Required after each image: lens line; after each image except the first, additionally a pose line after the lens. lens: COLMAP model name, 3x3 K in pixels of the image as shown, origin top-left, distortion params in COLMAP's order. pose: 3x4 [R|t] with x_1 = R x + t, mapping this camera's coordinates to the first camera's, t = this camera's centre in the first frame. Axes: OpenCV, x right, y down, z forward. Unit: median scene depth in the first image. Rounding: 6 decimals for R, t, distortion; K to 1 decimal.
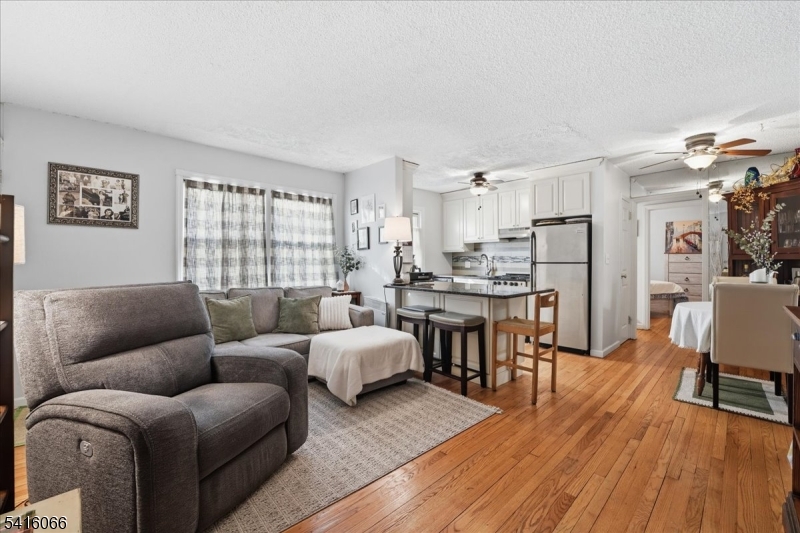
lens RADIAL K [[329.9, 0, 401.5], [0, 329.9, 262.8], [0, 0, 1]] dist [-0.029111, 0.003956]
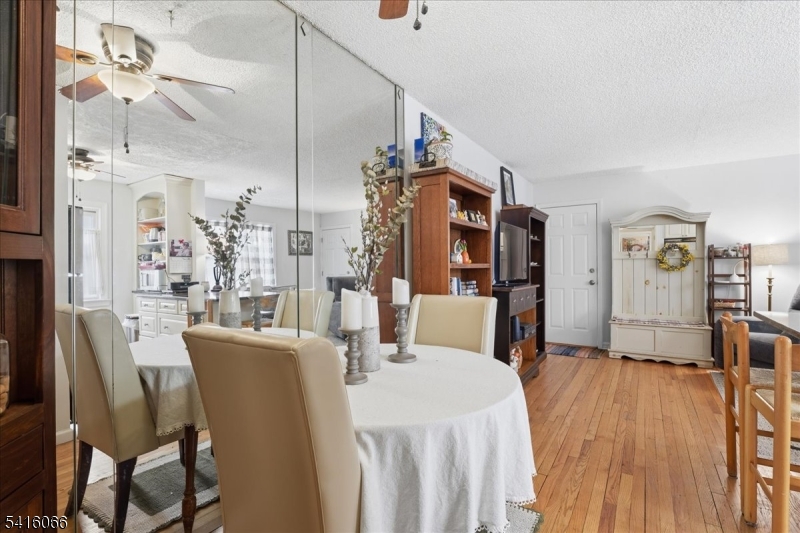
lens RADIAL K [[371.5, 0, 400.0], [0, 371.5, 266.5], [0, 0, 1]] dist [-0.014219, -0.000204]
pose [[-0.974319, 0.003811, -0.225140, 1.116740], [0.001808, 0.999957, 0.009104, -0.006027], [0.225165, 0.008463, -0.974284, 1.421850]]
